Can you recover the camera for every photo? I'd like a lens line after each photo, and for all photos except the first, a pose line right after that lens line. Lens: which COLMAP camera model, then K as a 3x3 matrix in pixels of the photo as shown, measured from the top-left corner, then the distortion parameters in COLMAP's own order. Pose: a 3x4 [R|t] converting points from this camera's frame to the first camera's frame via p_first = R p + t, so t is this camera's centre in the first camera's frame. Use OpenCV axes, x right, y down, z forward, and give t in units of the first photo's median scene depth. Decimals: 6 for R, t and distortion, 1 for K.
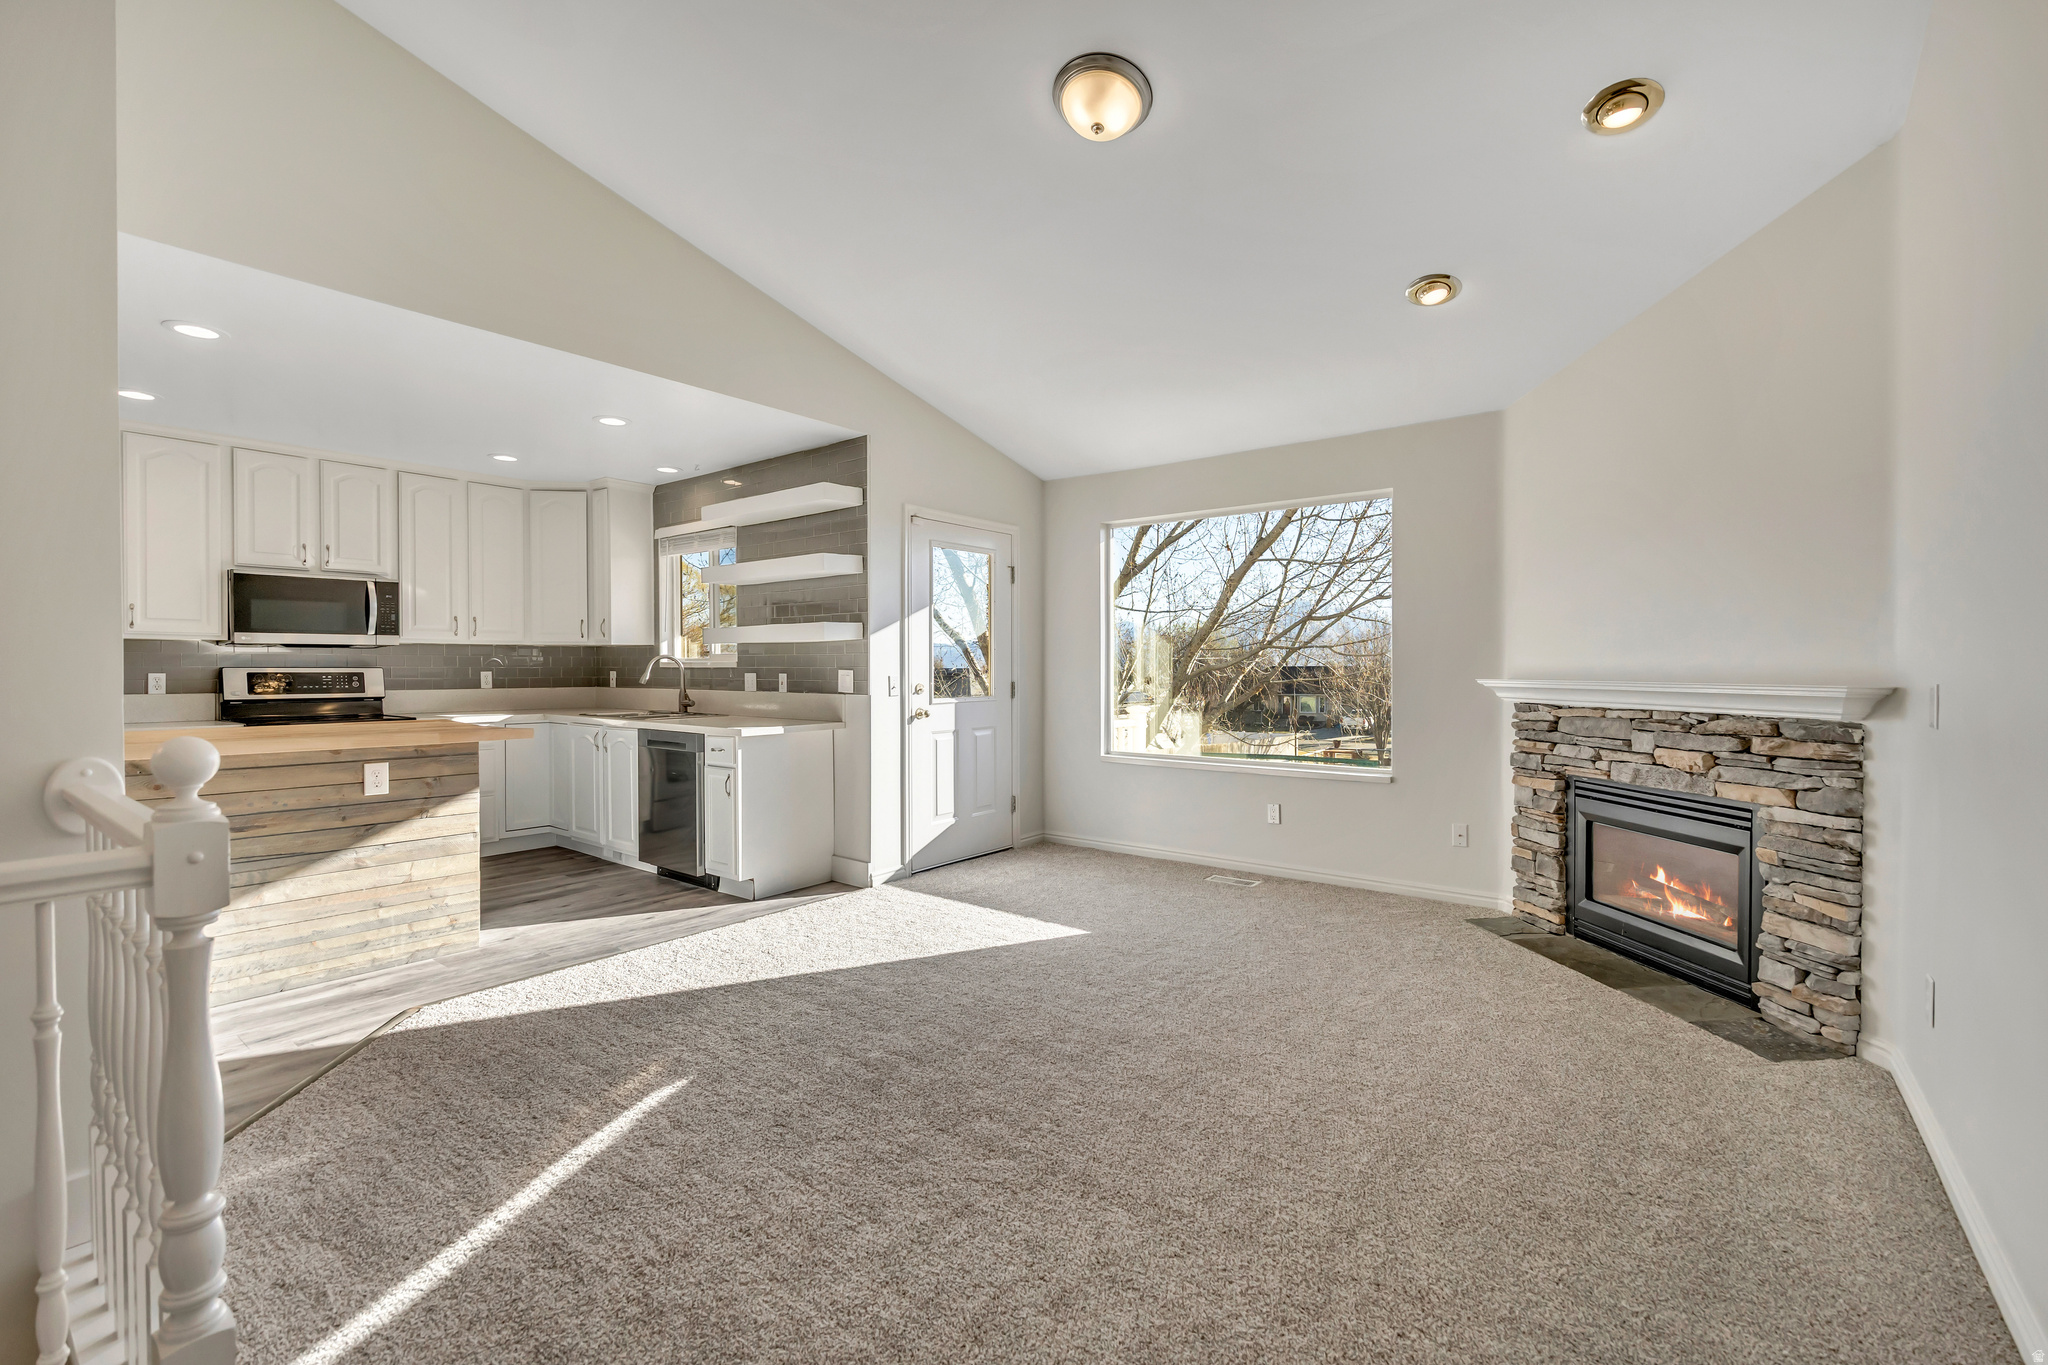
lens RADIAL K [[879.3, 0, 1017.2], [0, 879.3, 666.1], [0, 0, 1]] dist [0.003318, 0.000369]
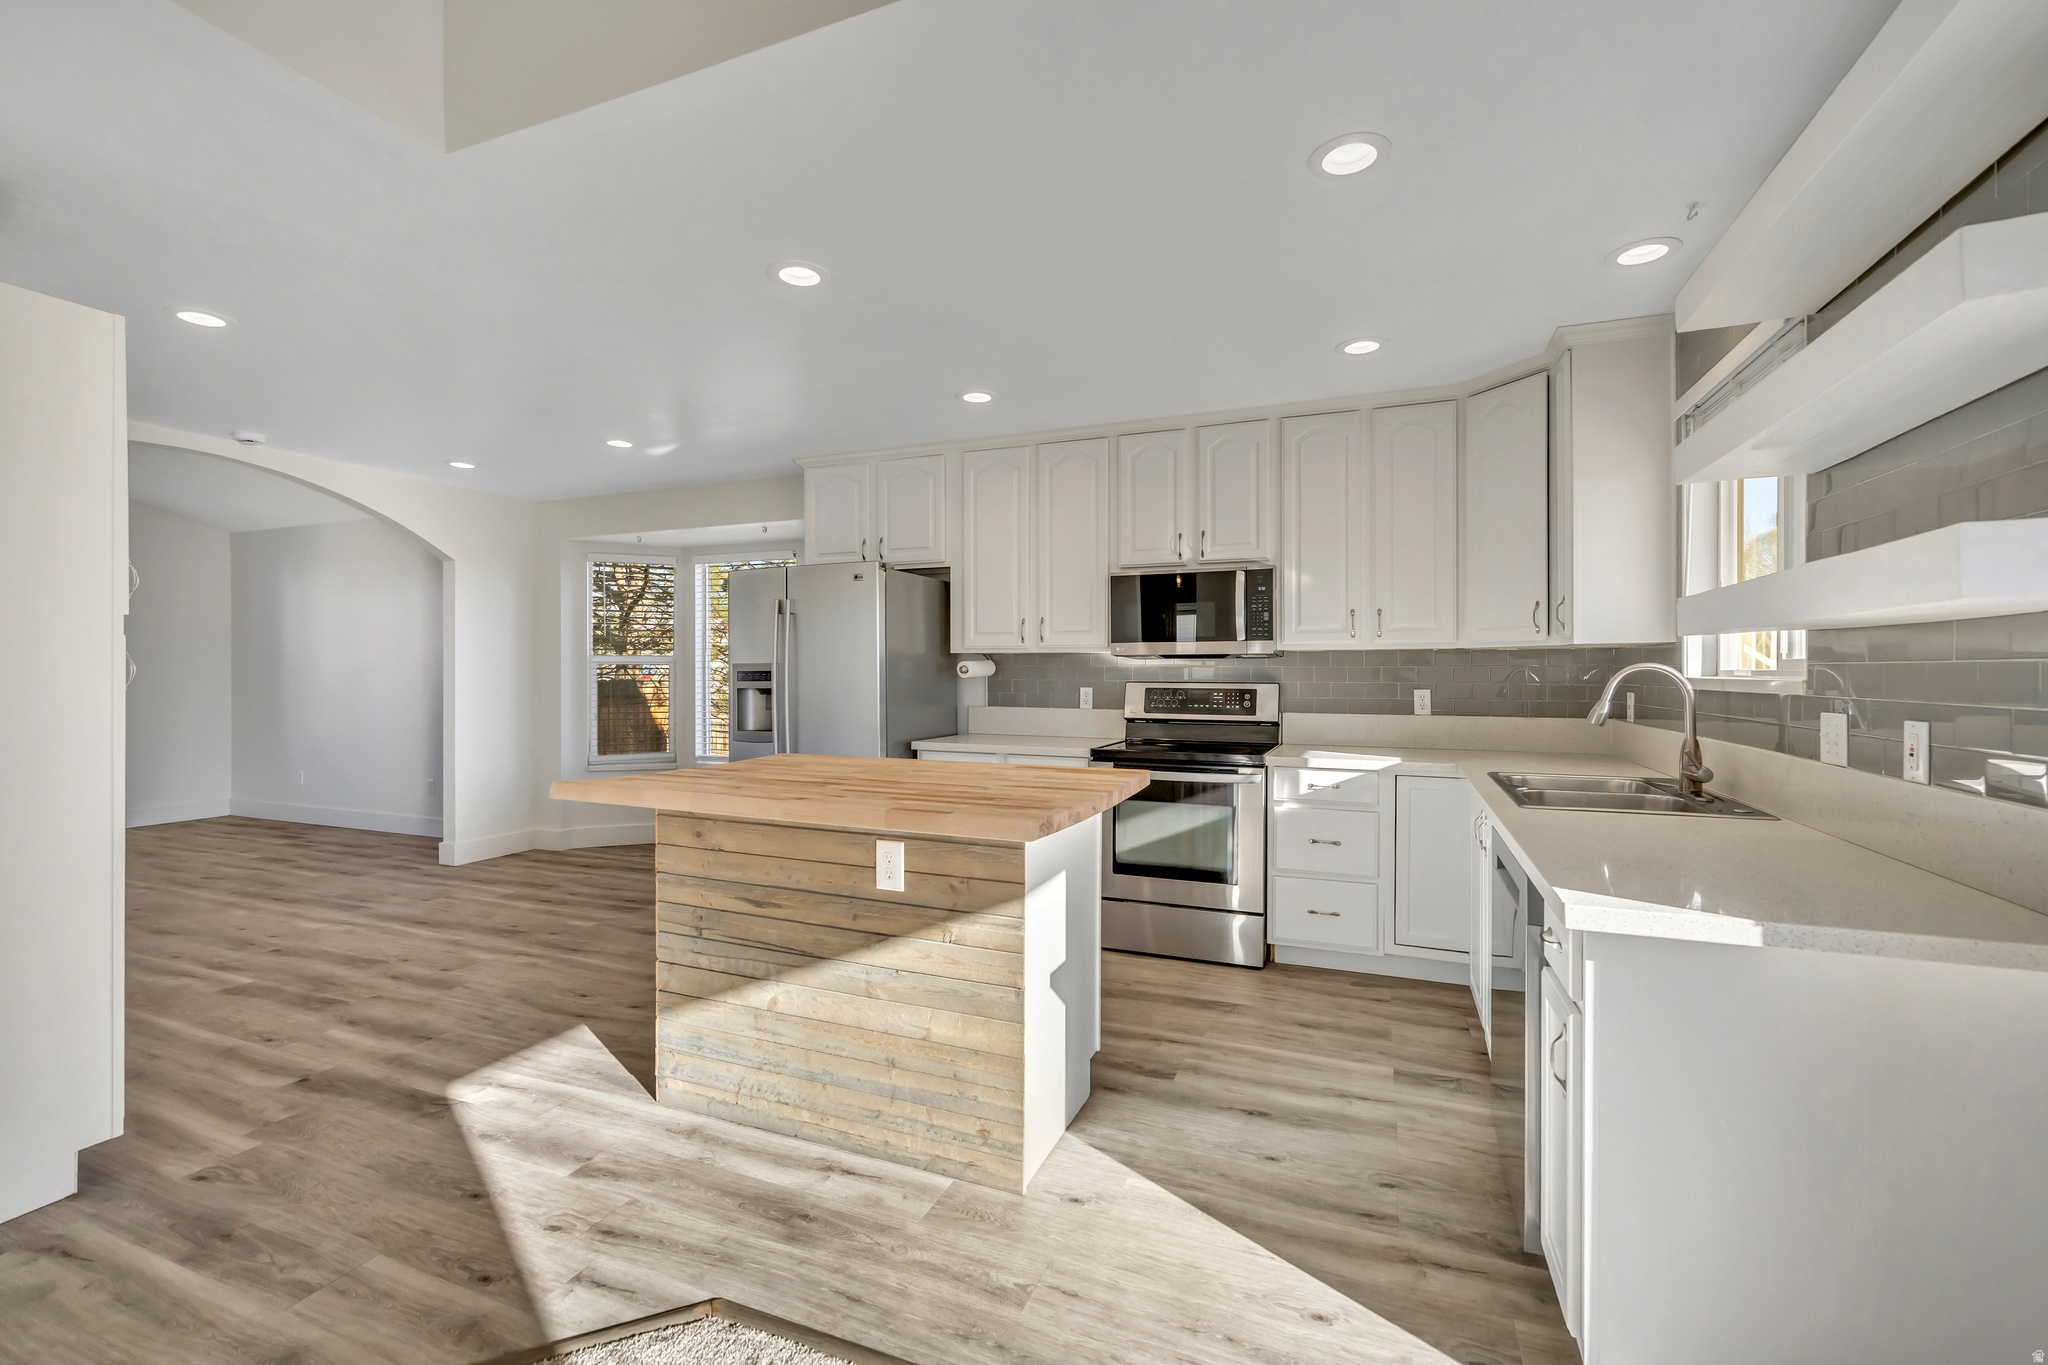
lens RADIAL K [[871.3, 0, 1034.3], [0, 871.3, 674.6], [0, 0, 1]] dist [-0.000282, 0.000018]
pose [[0.280200, 0.005152, -0.959928, -0.076969], [-0.000916, 0.999987, 0.005100, -0.013209], [0.959941, -0.000550, 0.280201, 0.821434]]
